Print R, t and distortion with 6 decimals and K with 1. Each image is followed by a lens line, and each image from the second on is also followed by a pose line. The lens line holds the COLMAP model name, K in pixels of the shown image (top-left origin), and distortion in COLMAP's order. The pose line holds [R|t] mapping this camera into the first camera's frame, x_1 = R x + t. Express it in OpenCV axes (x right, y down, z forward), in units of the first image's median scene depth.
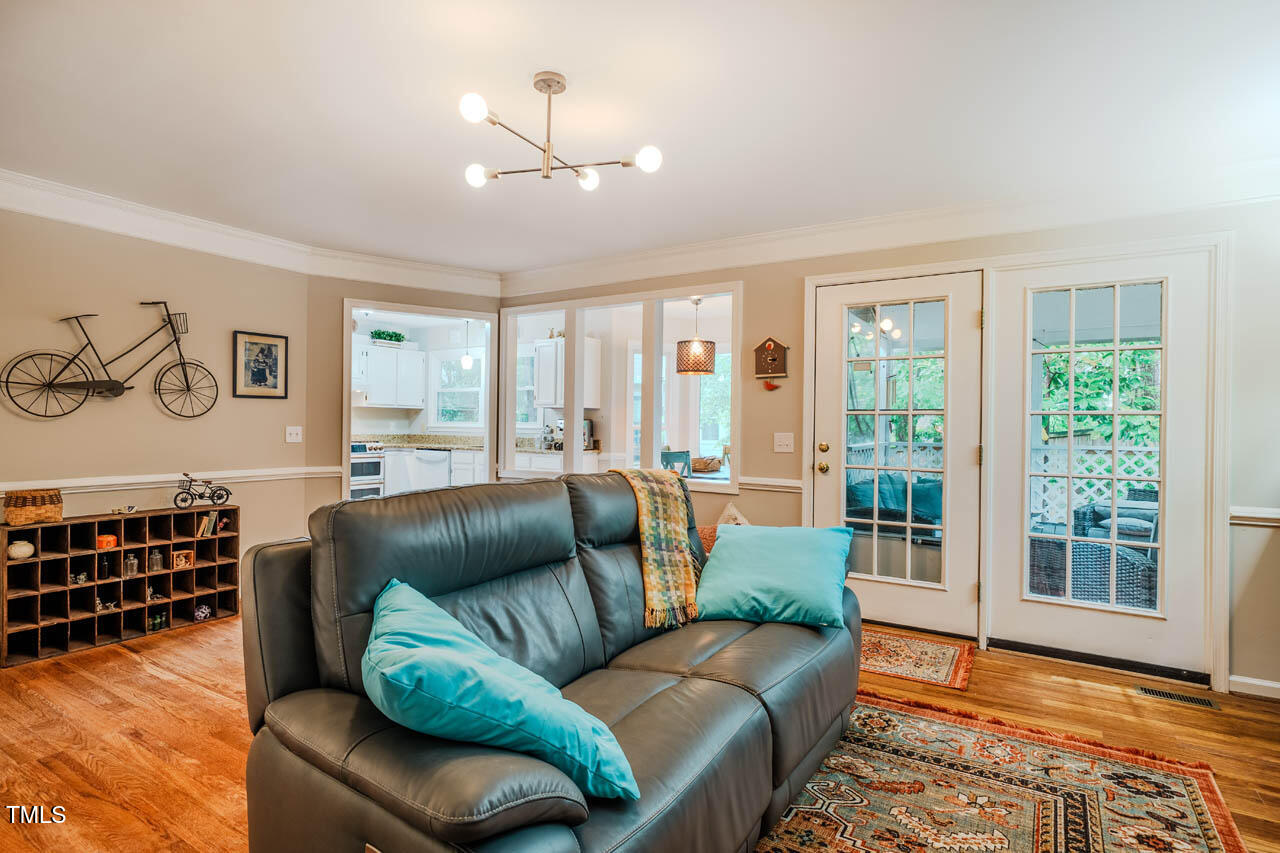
lens RADIAL K [[646.2, 0, 626.0], [0, 646.2, 427.8], [0, 0, 1]] dist [0.000568, 0.000203]
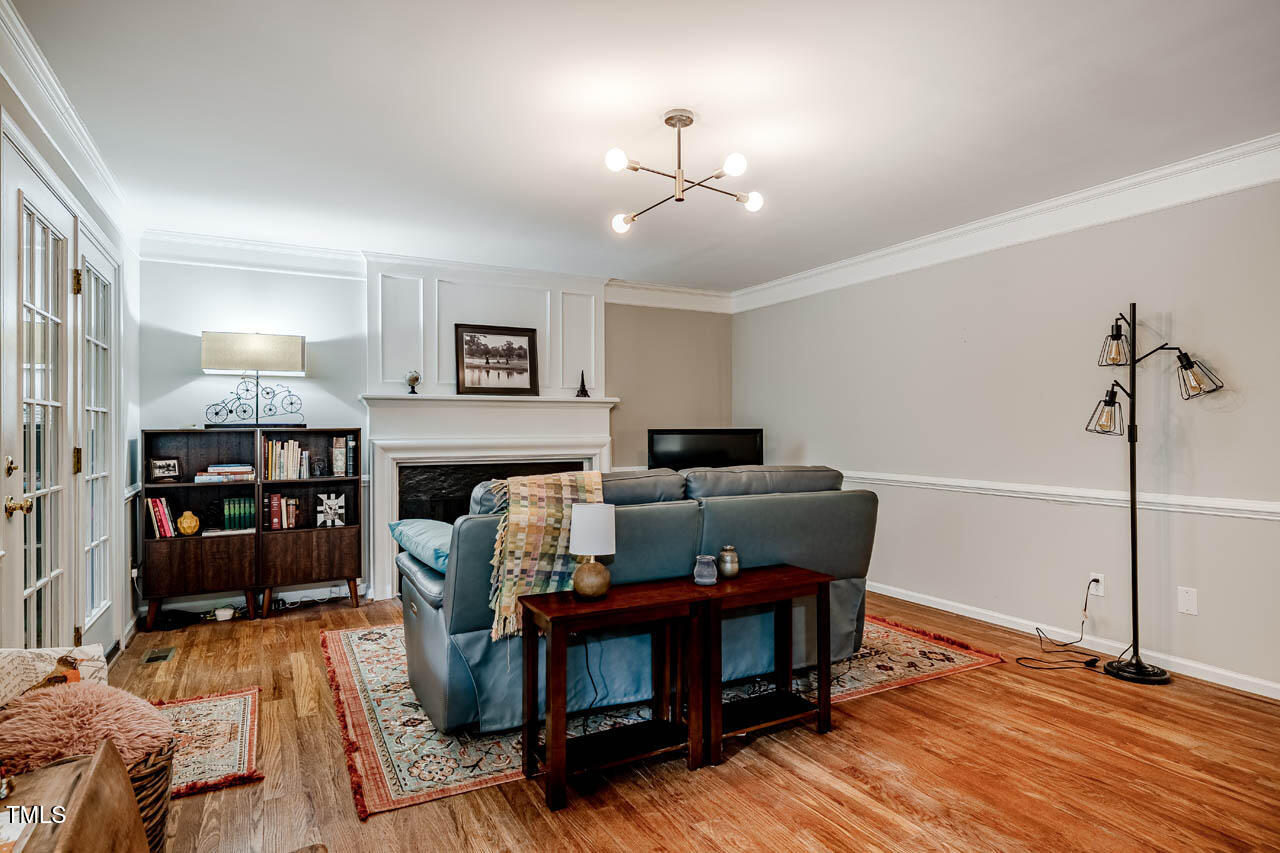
lens RADIAL K [[696.1, 0, 658.2], [0, 696.1, 430.2], [0, 0, 1]] dist [0.002245, 0.000519]
pose [[-0.889951, -0.010085, 0.455944, -0.329418], [-0.005810, 0.999925, 0.010776, -0.005010], [-0.456019, 0.006941, -0.889943, 1.080136]]
